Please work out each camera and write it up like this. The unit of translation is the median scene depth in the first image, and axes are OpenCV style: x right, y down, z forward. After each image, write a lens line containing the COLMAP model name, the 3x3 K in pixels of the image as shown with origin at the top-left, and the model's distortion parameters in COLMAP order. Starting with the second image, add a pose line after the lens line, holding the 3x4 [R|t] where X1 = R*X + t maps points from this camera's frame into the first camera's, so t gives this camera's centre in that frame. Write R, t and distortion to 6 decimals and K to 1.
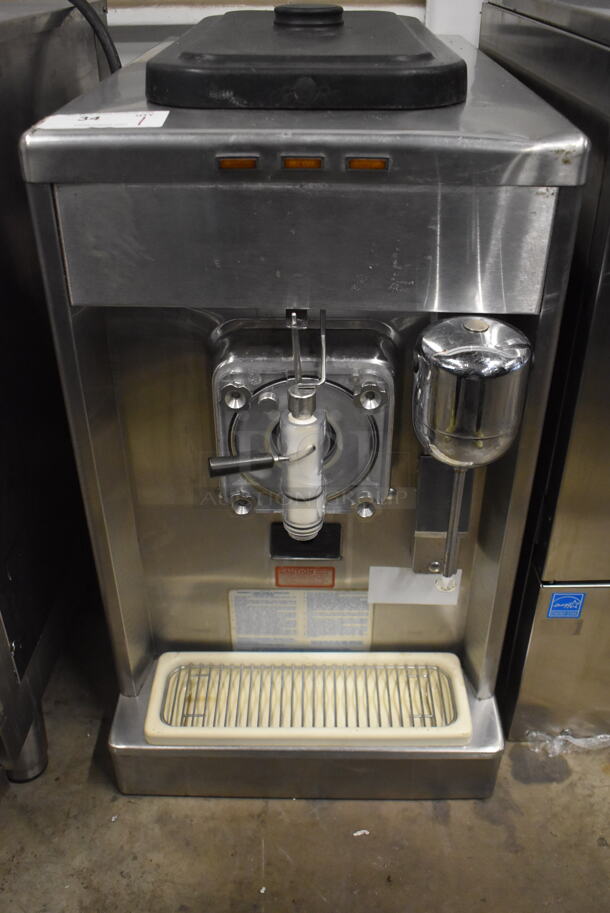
lens RADIAL K [[819.4, 0, 306.2], [0, 819.4, 455.6], [0, 0, 1]] dist [-0.053368, -0.005678]
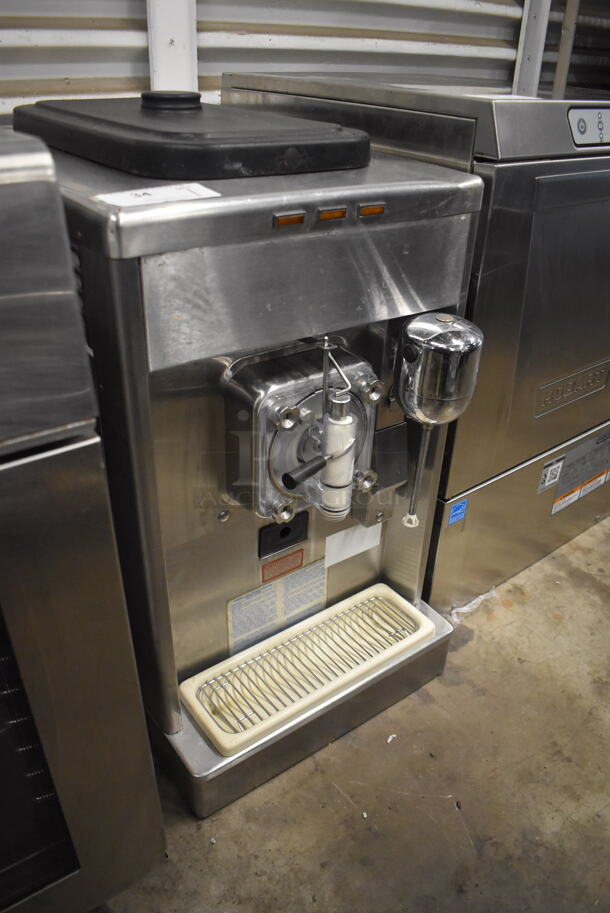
lens RADIAL K [[703.6, 0, 304.9], [0, 703.6, 458.5], [0, 0, 1]] dist [-0.052495, -0.008266]
pose [[0.797989, -0.285543, 0.530734, -0.496004], [0.298400, 0.952313, 0.063697, -0.058168], [-0.523613, 0.107542, 0.845141, 0.107779]]
